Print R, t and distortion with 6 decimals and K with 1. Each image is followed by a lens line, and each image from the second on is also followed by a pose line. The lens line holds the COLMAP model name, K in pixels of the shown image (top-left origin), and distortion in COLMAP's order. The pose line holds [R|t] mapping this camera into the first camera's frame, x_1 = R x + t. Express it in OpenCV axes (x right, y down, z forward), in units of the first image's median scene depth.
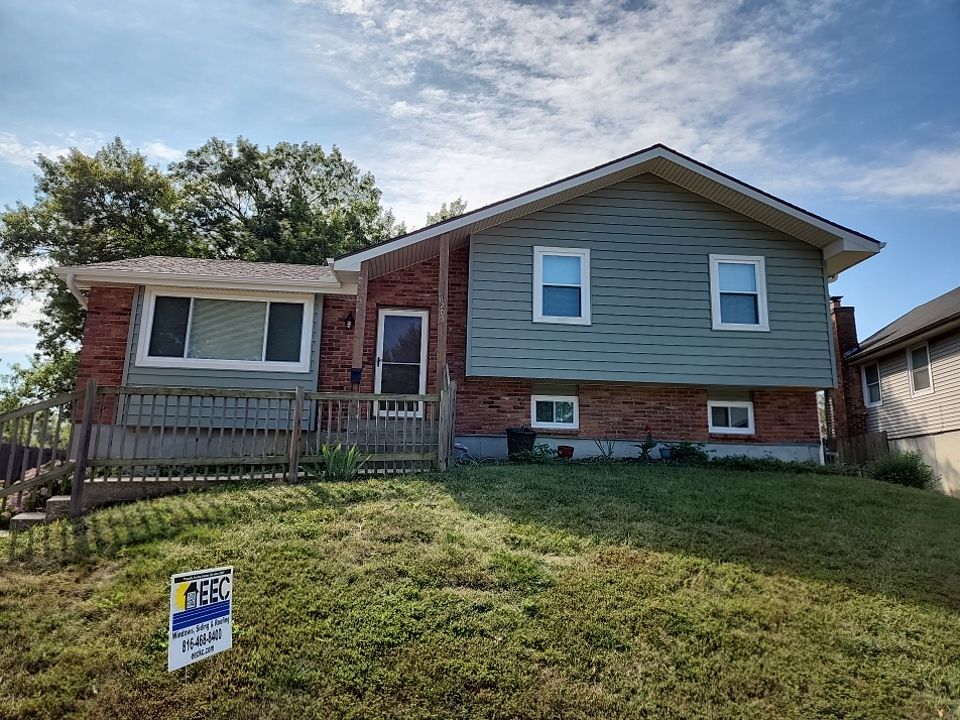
lens RADIAL K [[717.1, 0, 508.4], [0, 717.1, 363.7], [0, 0, 1]] dist [0.090728, -0.147293]
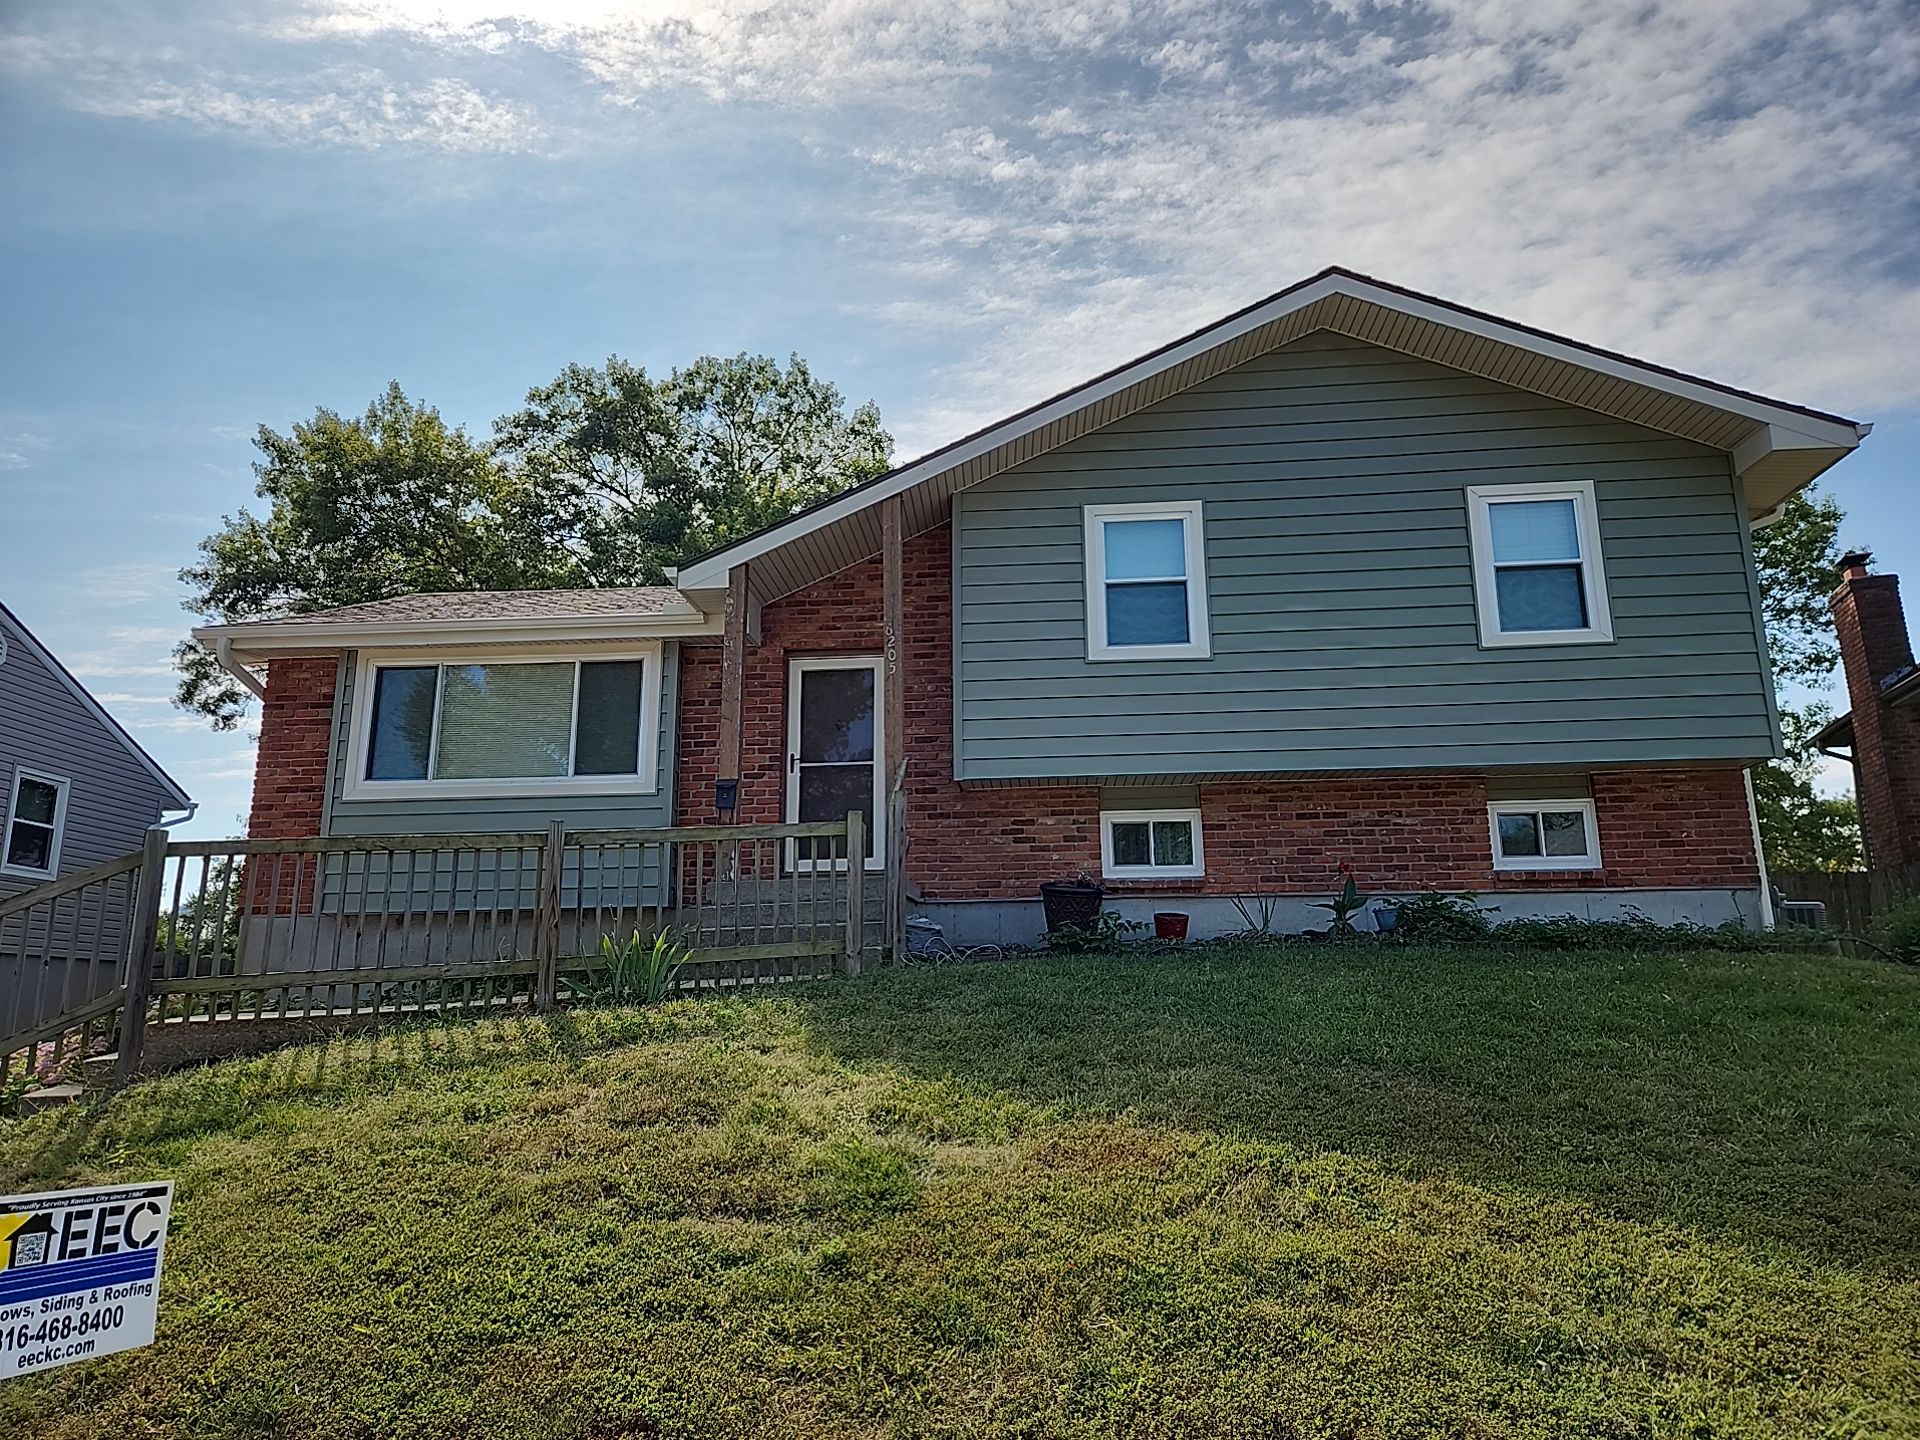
lens RADIAL K [[1437.6, 0, 960.0], [0, 1437.6, 720.0], [0, 0, 1]] dist [0.084198, -0.099360]
pose [[0.983486, -0.069966, -0.166911, 0.106255], [0.065184, 0.997295, -0.033963, 0.009054], [0.168836, 0.022522, 0.985387, 0.025802]]
